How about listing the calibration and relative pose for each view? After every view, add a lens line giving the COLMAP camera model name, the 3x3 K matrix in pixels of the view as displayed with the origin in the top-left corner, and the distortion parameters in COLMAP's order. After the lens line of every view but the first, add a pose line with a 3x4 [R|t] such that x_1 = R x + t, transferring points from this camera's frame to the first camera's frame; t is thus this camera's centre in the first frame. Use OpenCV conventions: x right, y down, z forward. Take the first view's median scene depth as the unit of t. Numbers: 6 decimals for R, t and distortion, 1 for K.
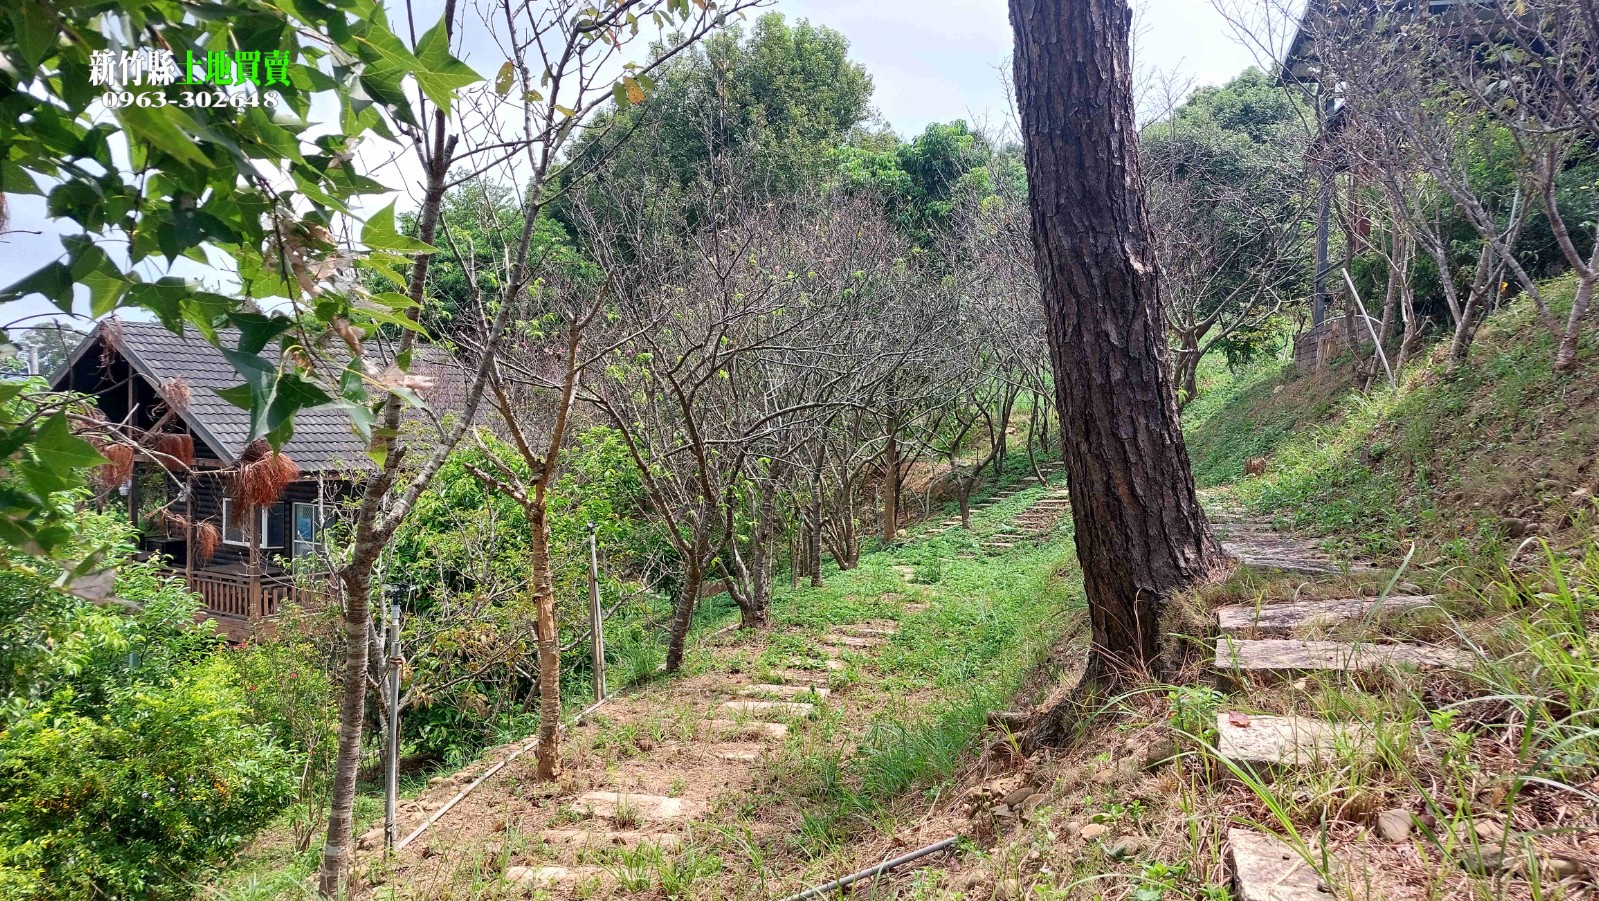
lens RADIAL K [[1153.9, 0, 808.1], [0, 1153.9, 454.4], [0, 0, 1]] dist [0.059071, -0.002527]
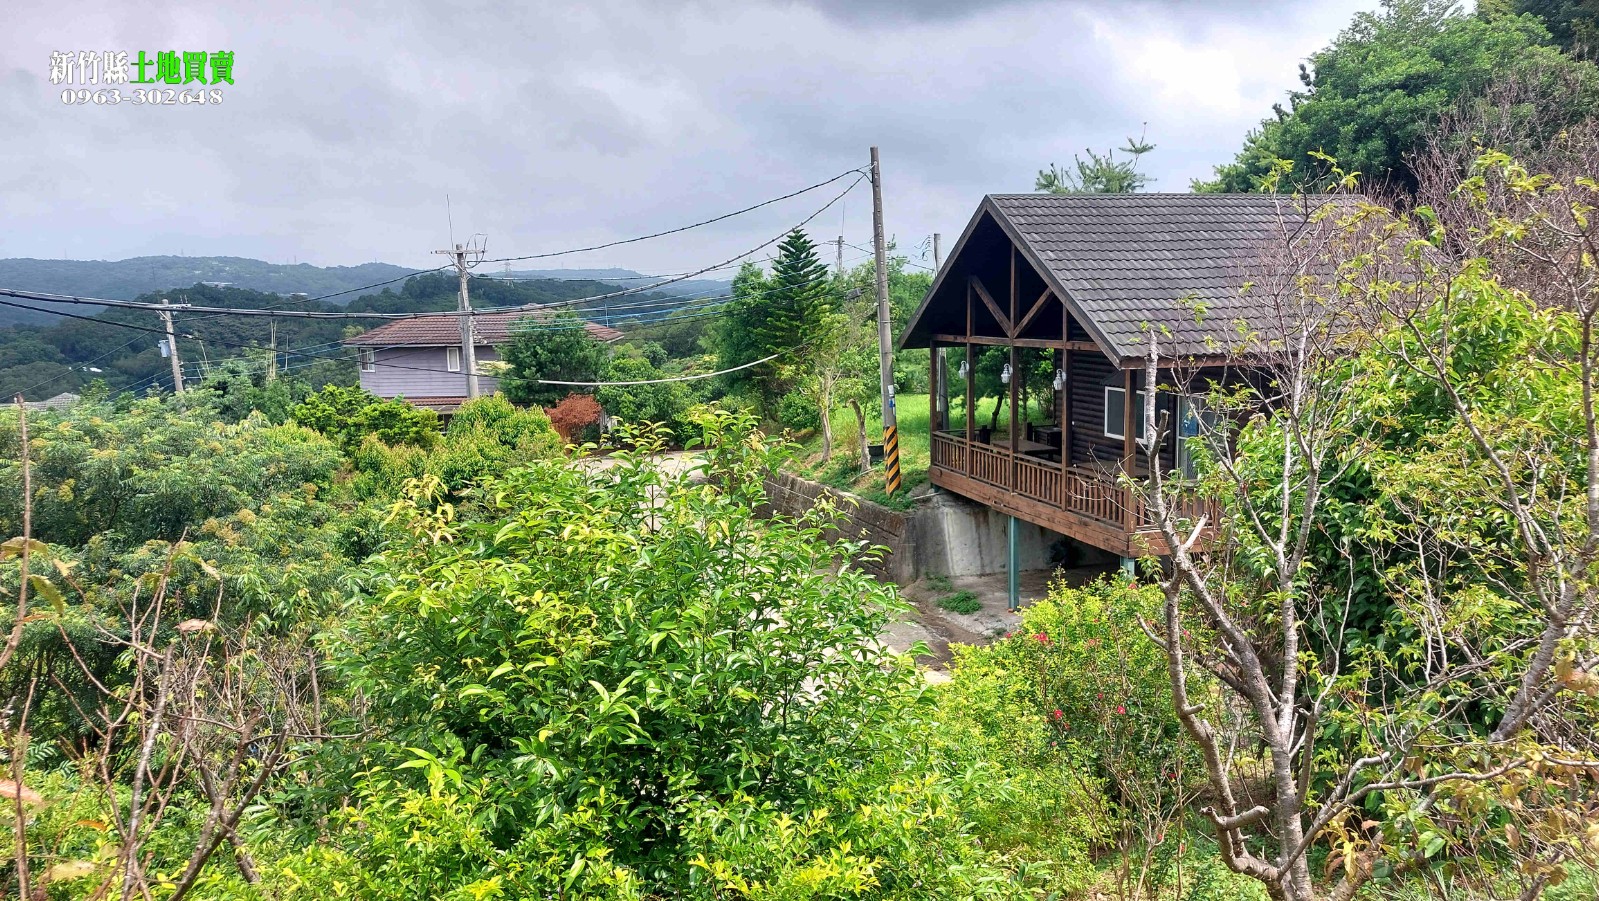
lens RADIAL K [[1153.9, 0, 812.6], [0, 1153.9, 445.1], [0, 0, 1]] dist [0.059071, -0.002527]
pose [[0.743962, 0.043078, -0.666832, -0.078587], [0.014950, 0.996597, 0.081061, 0.008096], [0.668055, -0.070276, 0.740786, 0.212034]]
